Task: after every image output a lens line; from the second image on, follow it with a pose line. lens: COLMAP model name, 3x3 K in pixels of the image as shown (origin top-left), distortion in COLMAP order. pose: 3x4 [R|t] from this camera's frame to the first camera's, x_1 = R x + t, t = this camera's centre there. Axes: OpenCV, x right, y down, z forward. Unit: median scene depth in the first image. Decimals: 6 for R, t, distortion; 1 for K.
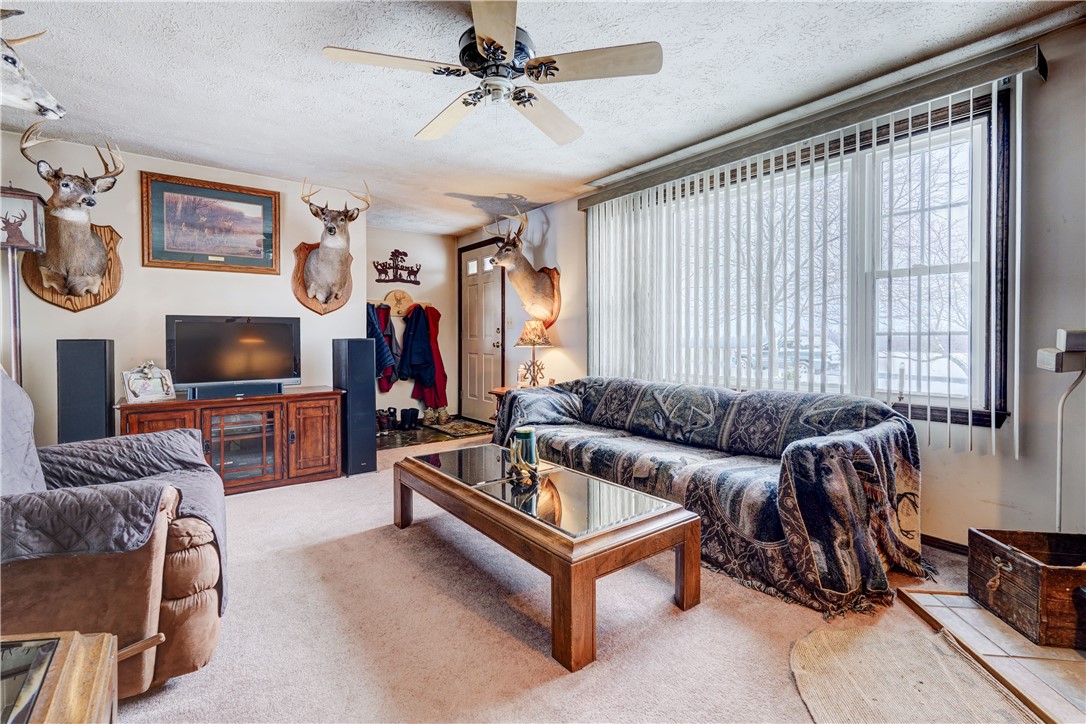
lens RADIAL K [[489.0, 0, 541.3], [0, 489.0, 345.4], [0, 0, 1]] dist [-0.015100, 0.007824]
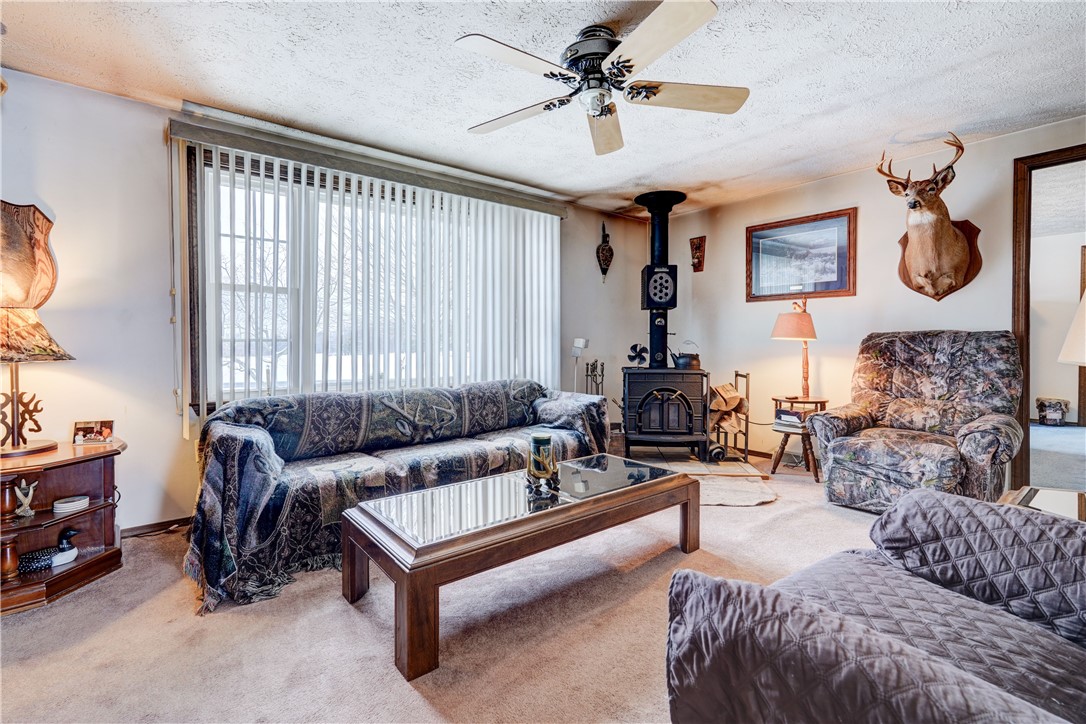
lens RADIAL K [[489.0, 0, 541.3], [0, 489.0, 345.4], [0, 0, 1]] dist [-0.015100, 0.007824]
pose [[-0.023504, -0.005435, 0.999709, -0.766878], [0.020330, 0.999776, 0.005914, -0.010573], [-0.999517, 0.020463, -0.023388, 0.771250]]
